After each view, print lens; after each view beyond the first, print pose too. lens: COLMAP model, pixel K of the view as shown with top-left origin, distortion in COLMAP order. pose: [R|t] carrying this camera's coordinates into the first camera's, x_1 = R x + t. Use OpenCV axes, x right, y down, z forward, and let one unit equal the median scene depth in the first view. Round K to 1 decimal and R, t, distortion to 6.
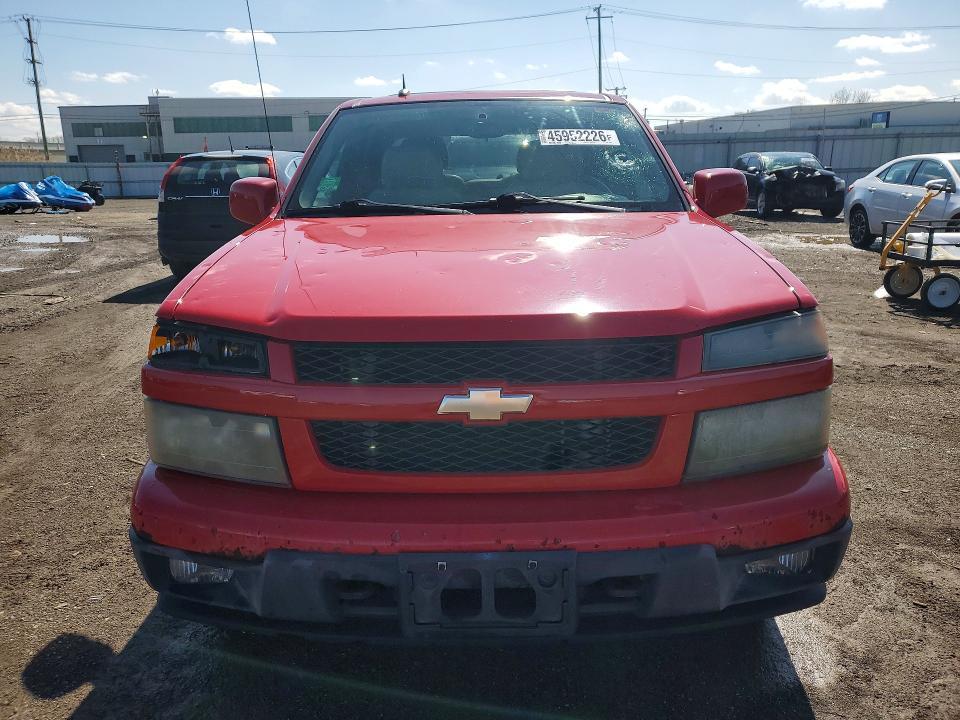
lens RADIAL K [[761.6, 0, 473.5], [0, 761.6, 354.0], [0, 0, 1]] dist [0.007371, 0.004095]
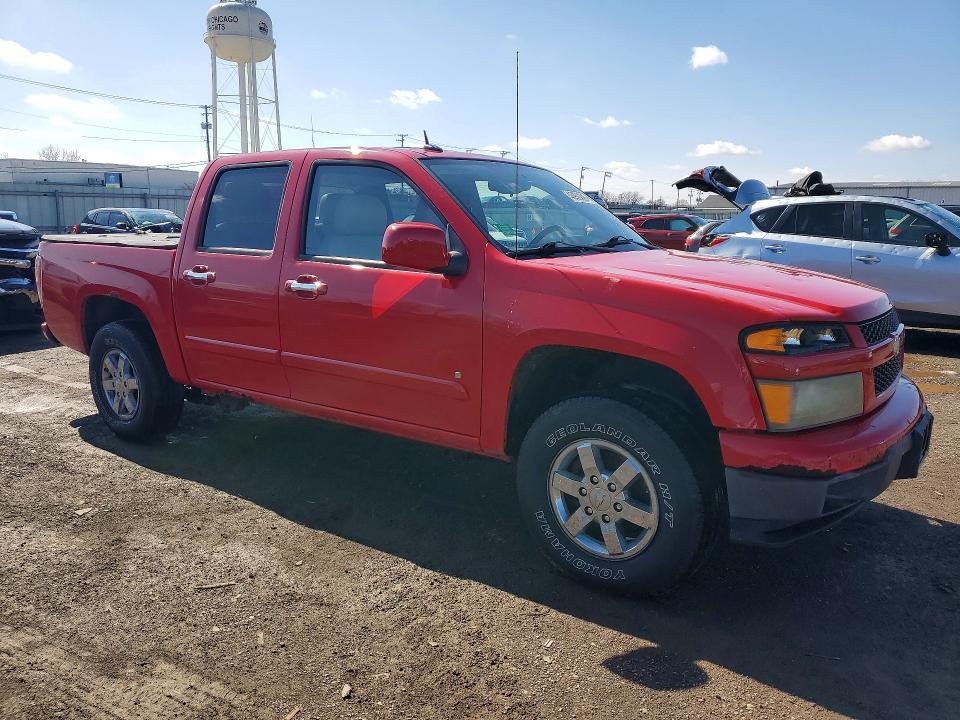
lens RADIAL K [[761.6, 0, 477.1], [0, 761.6, 358.6], [0, 0, 1]] dist [0.007371, 0.004095]
pose [[0.567744, -0.122340, 0.814064, -0.266053], [0.176456, 0.983996, 0.024815, -0.016301], [-0.804071, 0.129558, 0.580245, 0.094309]]
